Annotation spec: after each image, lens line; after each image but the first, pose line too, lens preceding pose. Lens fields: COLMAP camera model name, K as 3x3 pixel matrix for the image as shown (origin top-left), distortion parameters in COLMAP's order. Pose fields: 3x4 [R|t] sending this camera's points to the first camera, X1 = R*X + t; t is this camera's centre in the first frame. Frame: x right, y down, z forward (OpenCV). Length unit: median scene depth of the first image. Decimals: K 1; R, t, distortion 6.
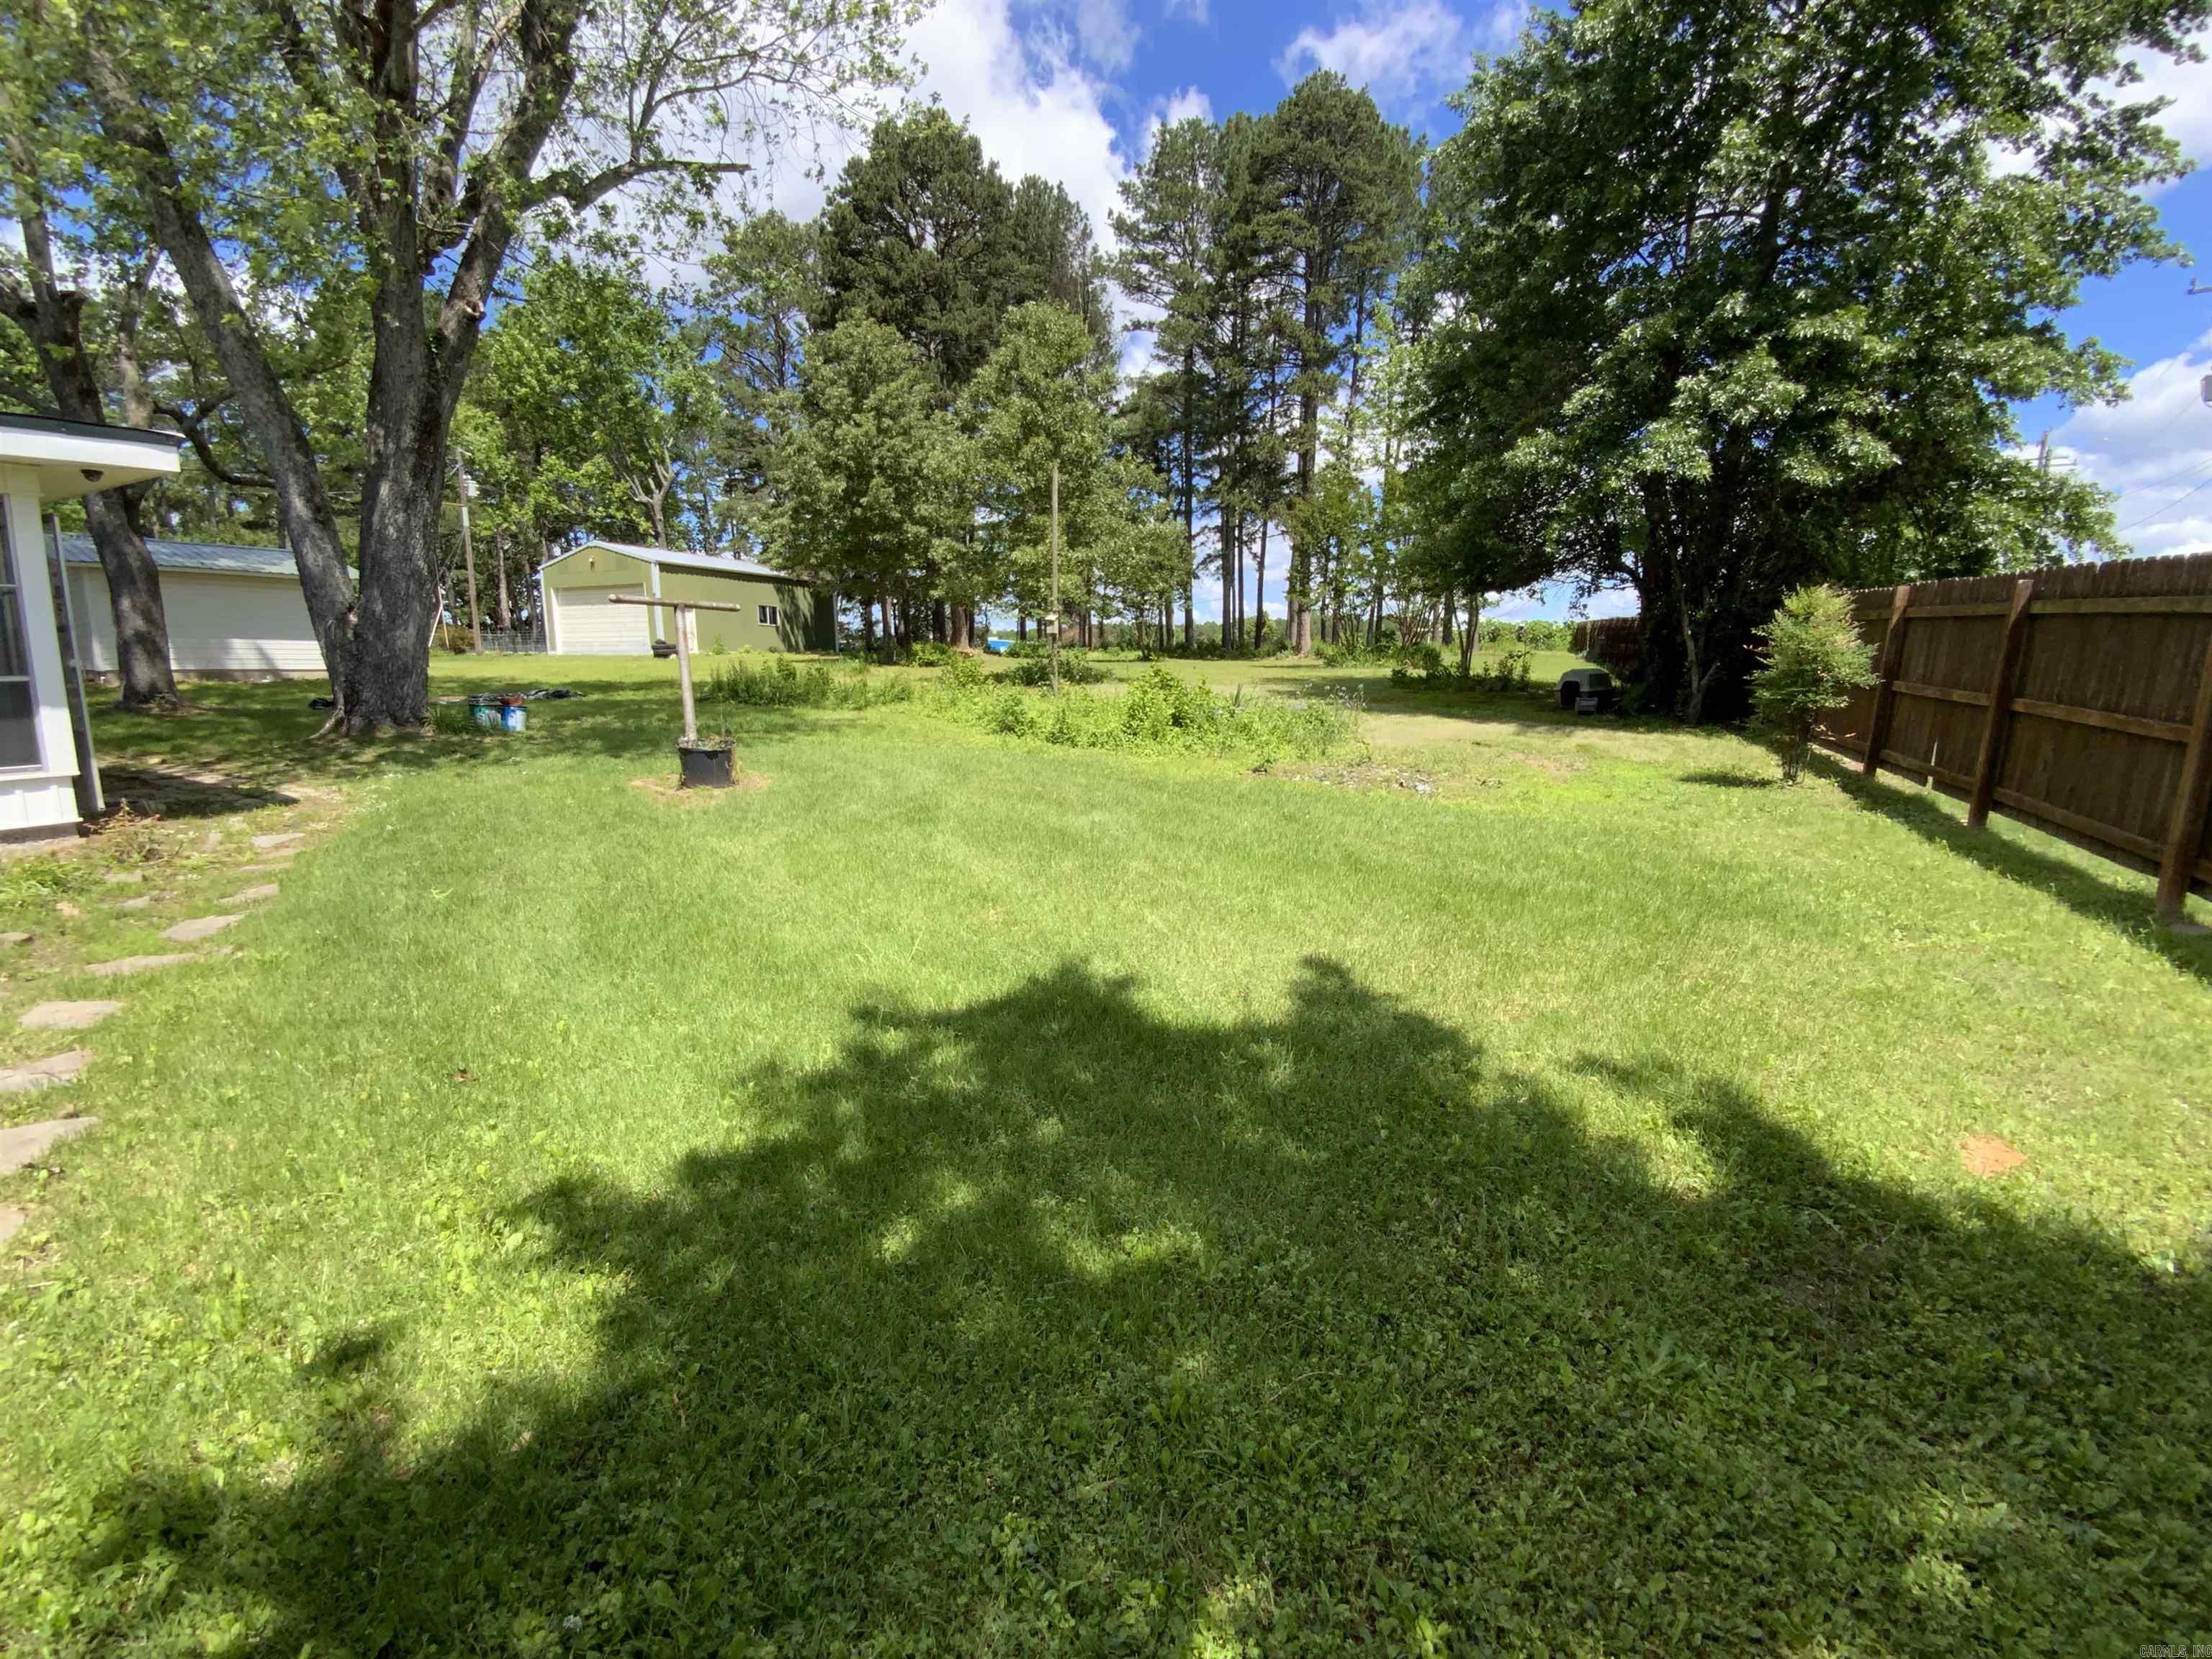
lens RADIAL K [[902.2, 0, 1105.7], [0, 902.2, 824.9], [0, 0, 1]] dist [0.001866, -0.009876]
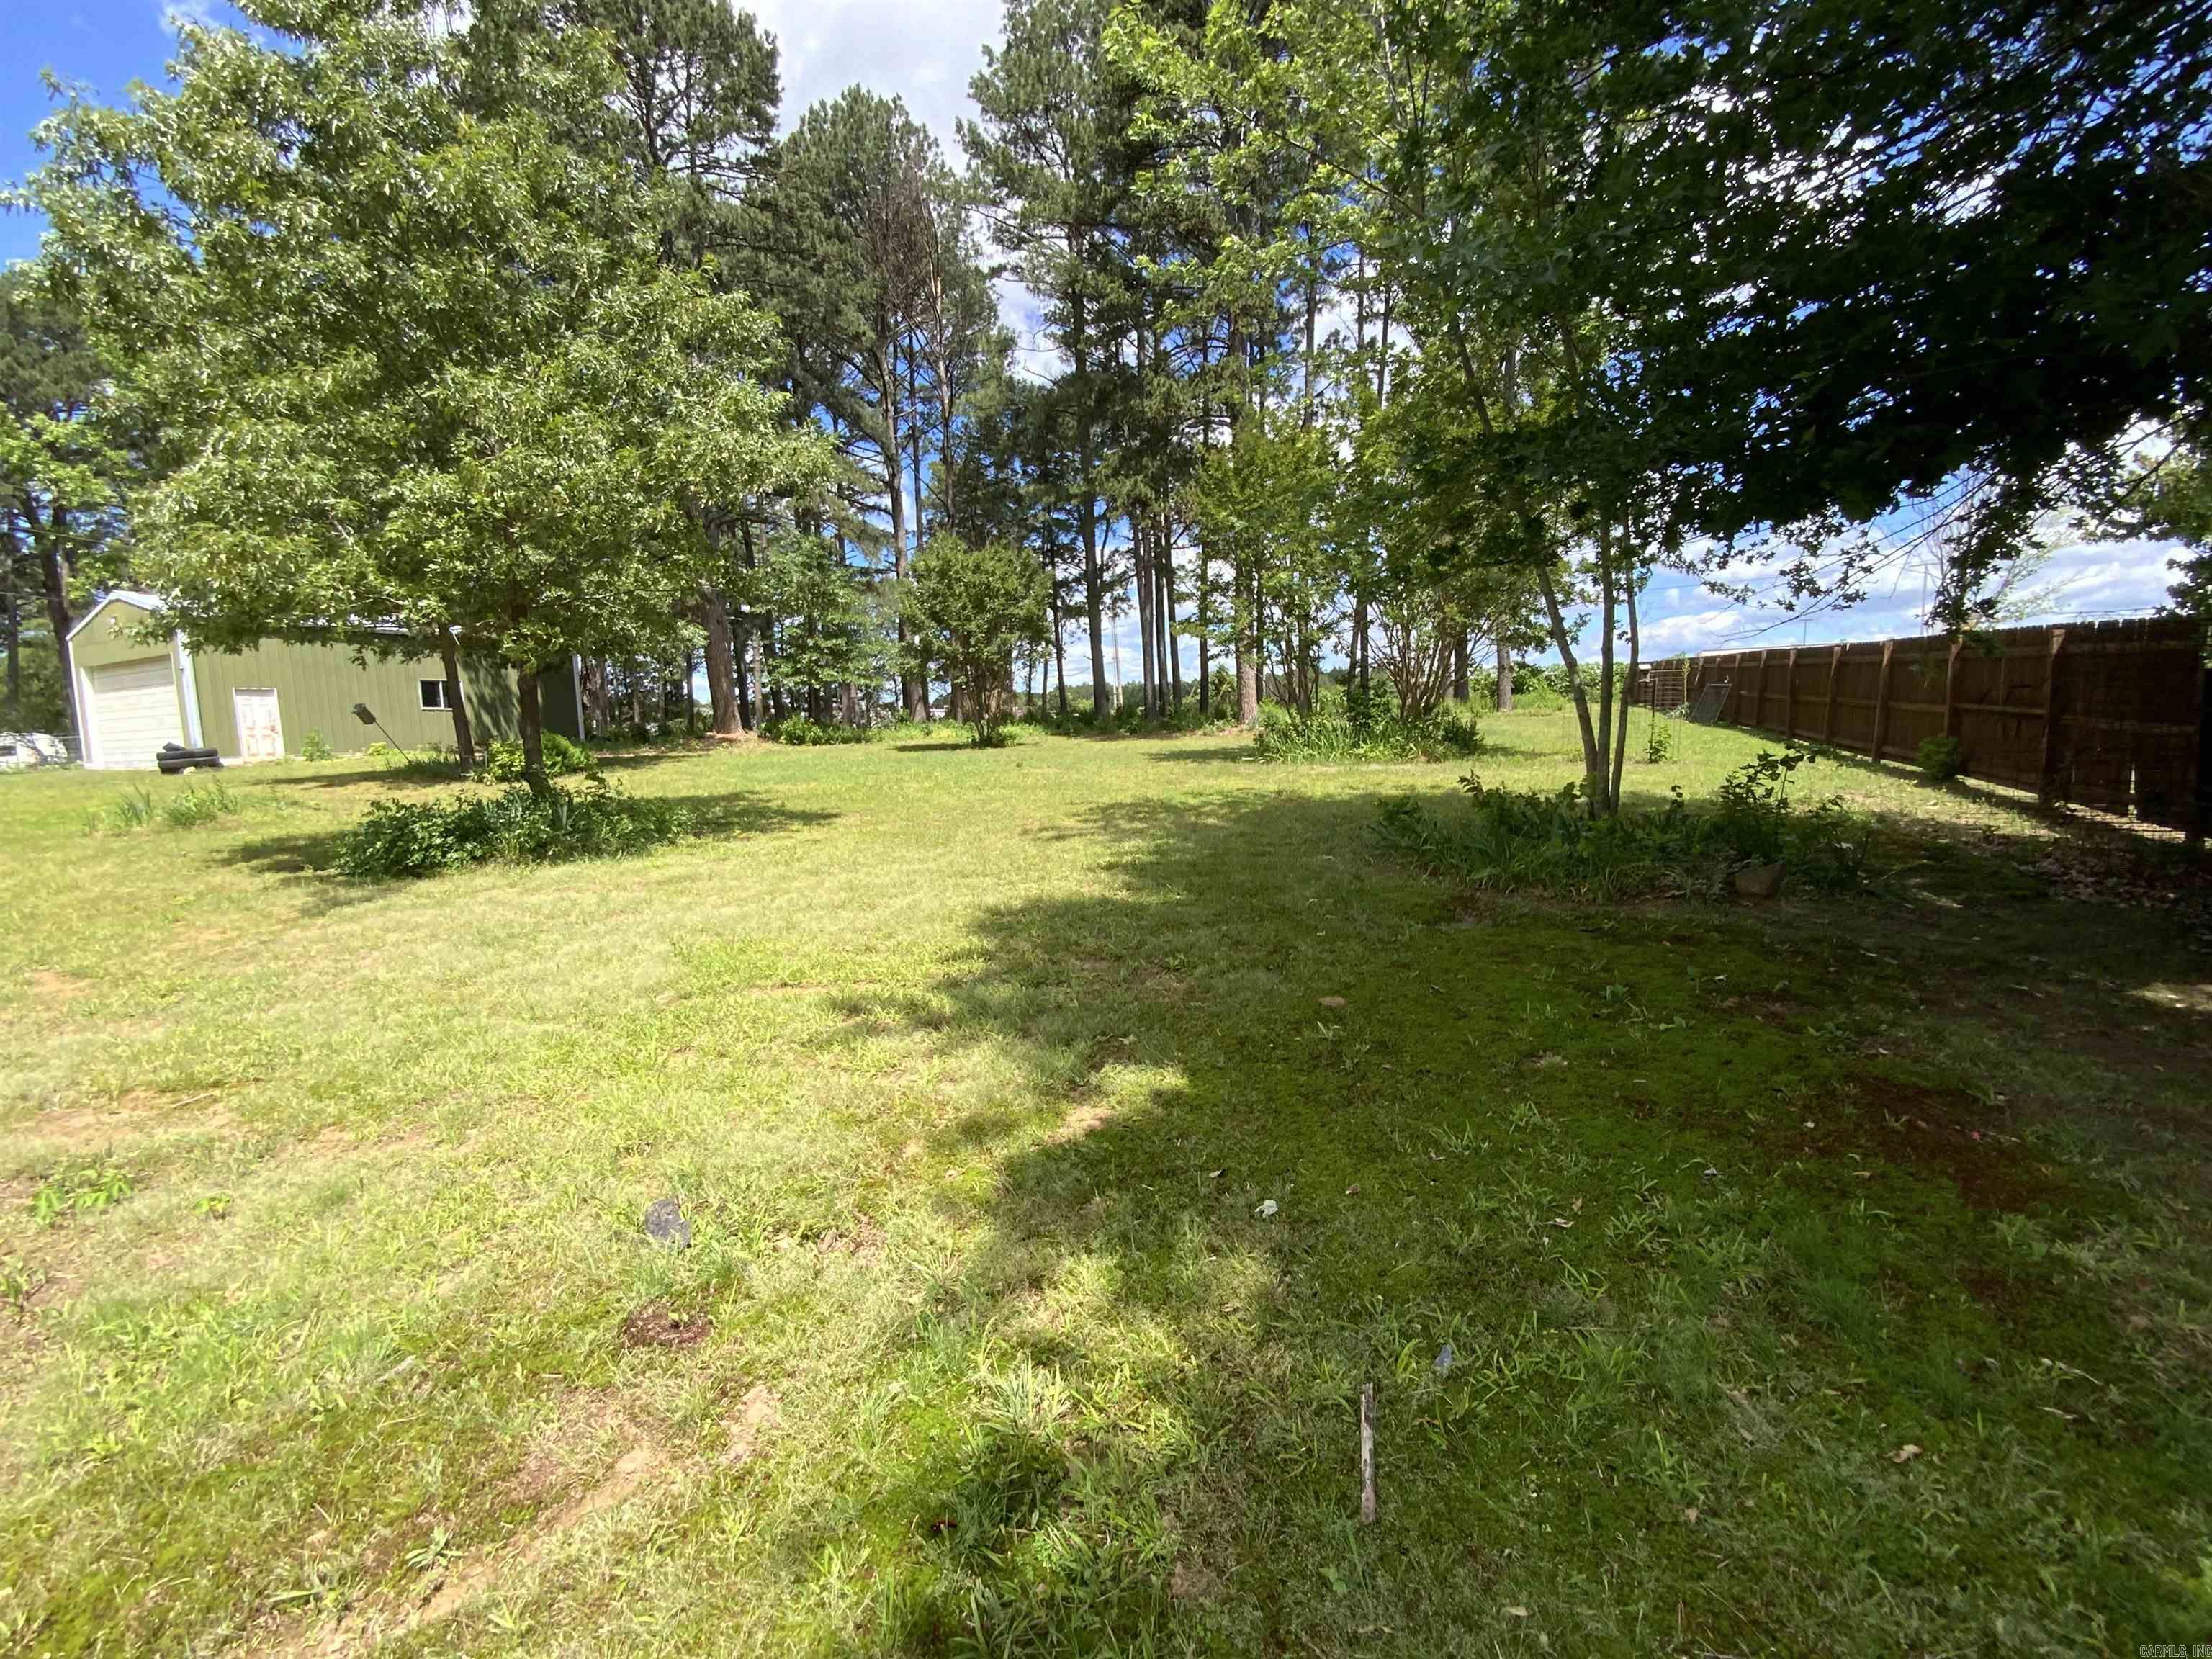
lens RADIAL K [[902.2, 0, 1106.2], [0, 902.2, 828.8], [0, 0, 1]] dist [0.001866, -0.009876]
pose [[0.999307, -0.036640, 0.006608, 0.111171], [0.036984, 0.997331, -0.062957, -0.079151], [-0.004284, 0.063158, 0.997994, 0.365289]]
